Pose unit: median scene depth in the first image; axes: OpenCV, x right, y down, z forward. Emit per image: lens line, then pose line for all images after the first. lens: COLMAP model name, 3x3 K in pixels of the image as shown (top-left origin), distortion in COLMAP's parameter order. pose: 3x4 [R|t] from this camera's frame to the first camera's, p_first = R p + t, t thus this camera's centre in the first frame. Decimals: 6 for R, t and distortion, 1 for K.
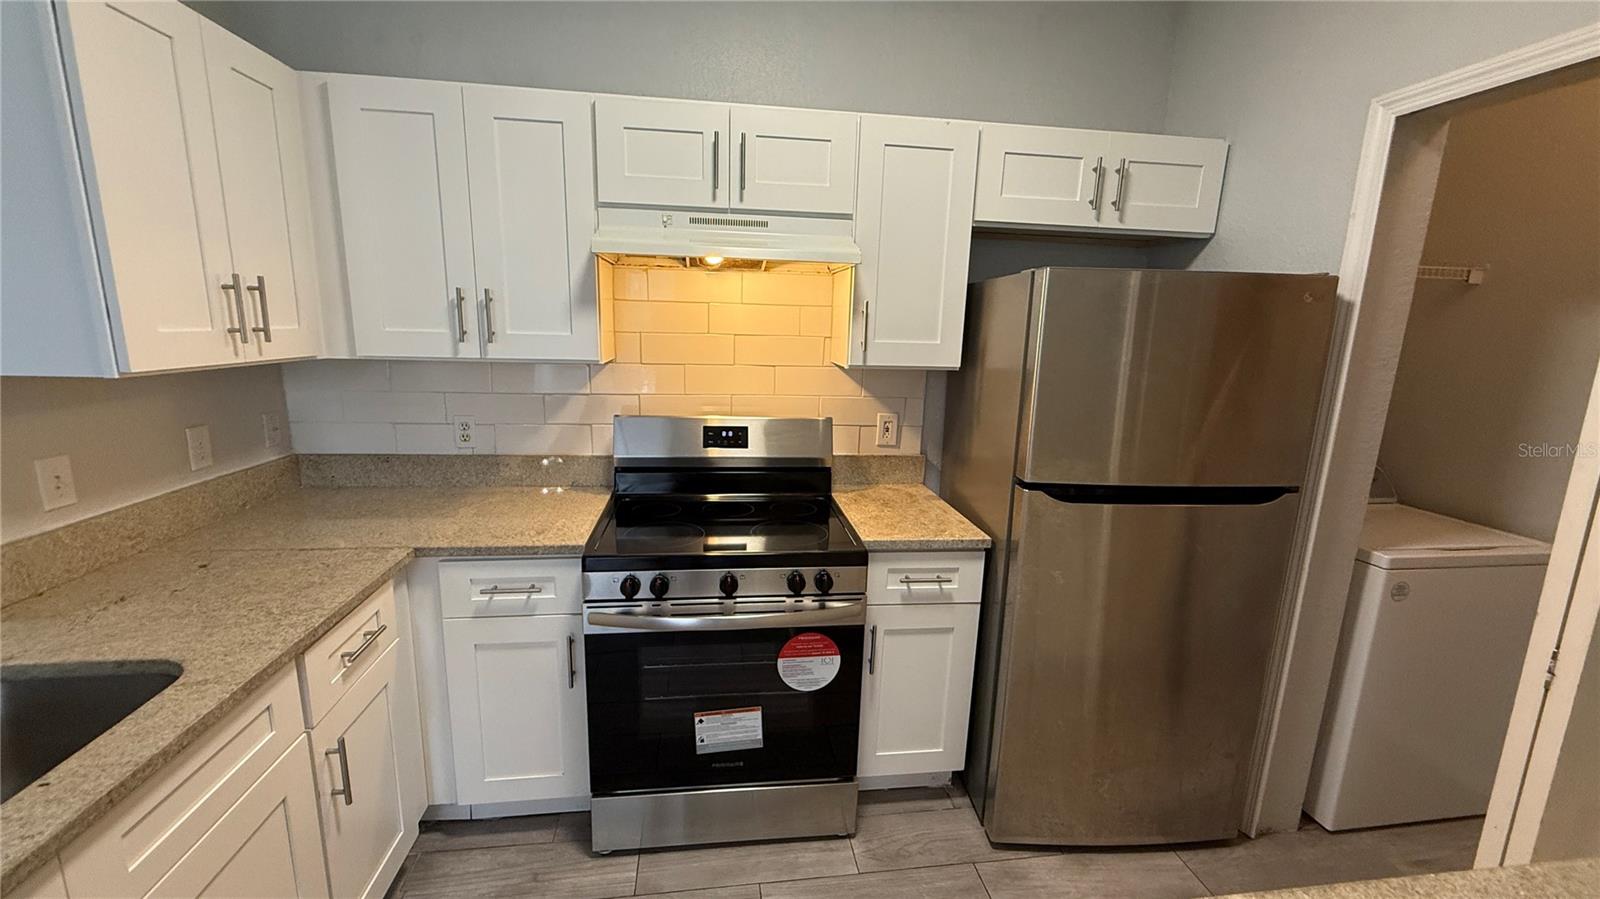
lens RADIAL K [[638.5, 0, 795.8], [0, 638.5, 443.6], [0, 0, 1]] dist [0.001255, 0.000026]
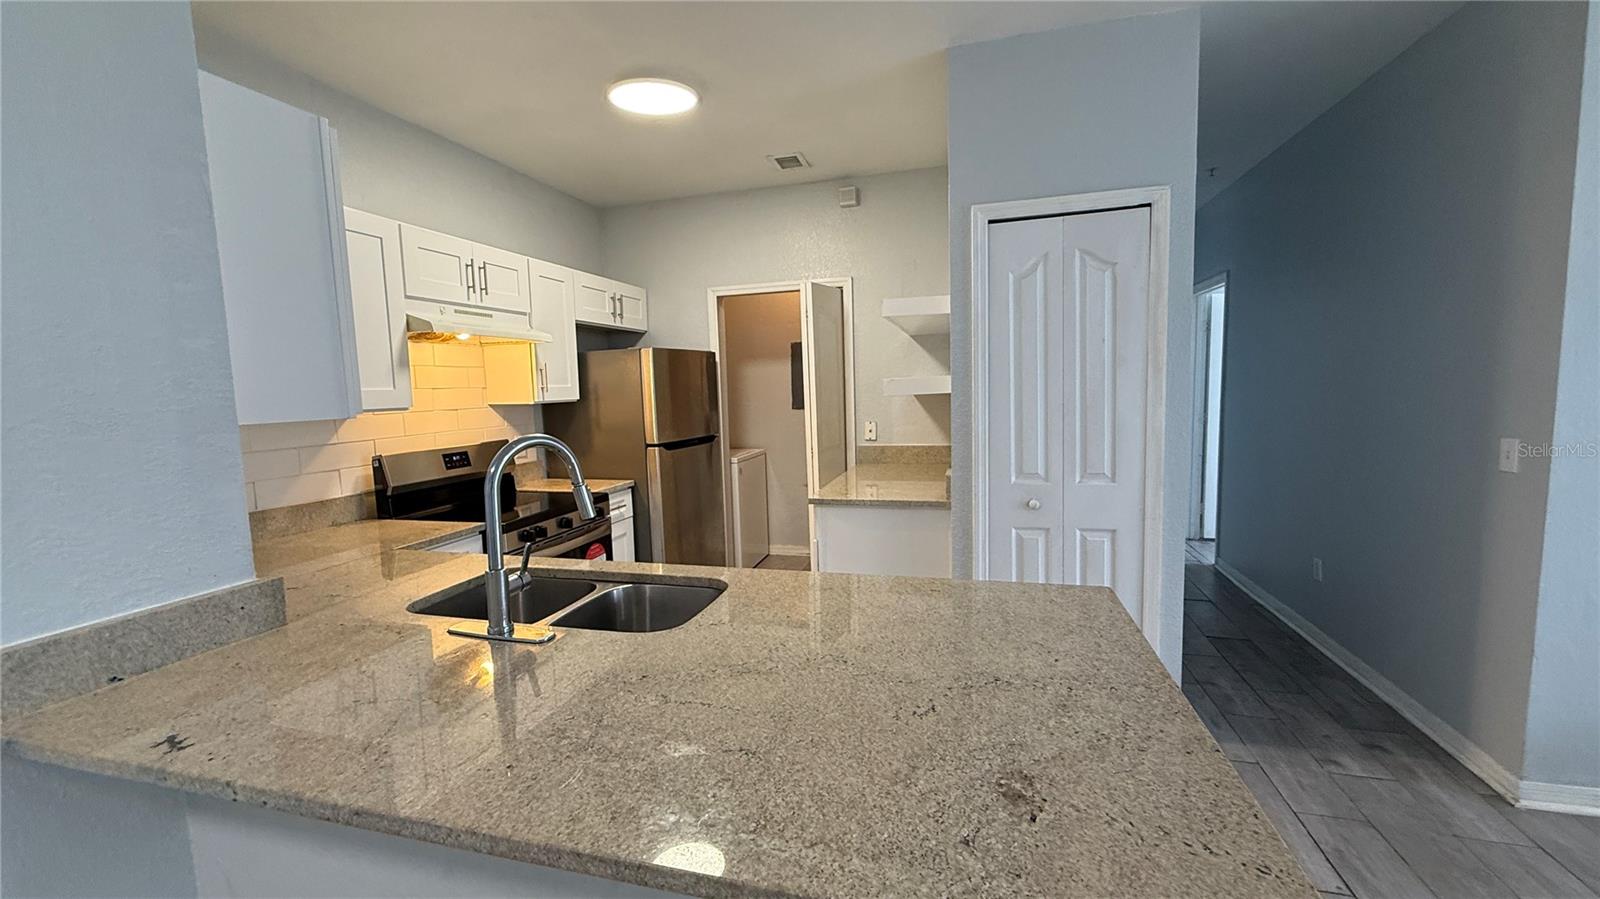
lens RADIAL K [[638.5, 0, 800.5], [0, 638.5, 447.0], [0, 0, 1]] dist [0.001255, 0.000026]
pose [[0.389462, -0.126071, 0.912374, -1.234000], [0.209889, 0.976672, 0.045361, 0.062588], [-0.896809, 0.173831, 0.406837, -0.275423]]
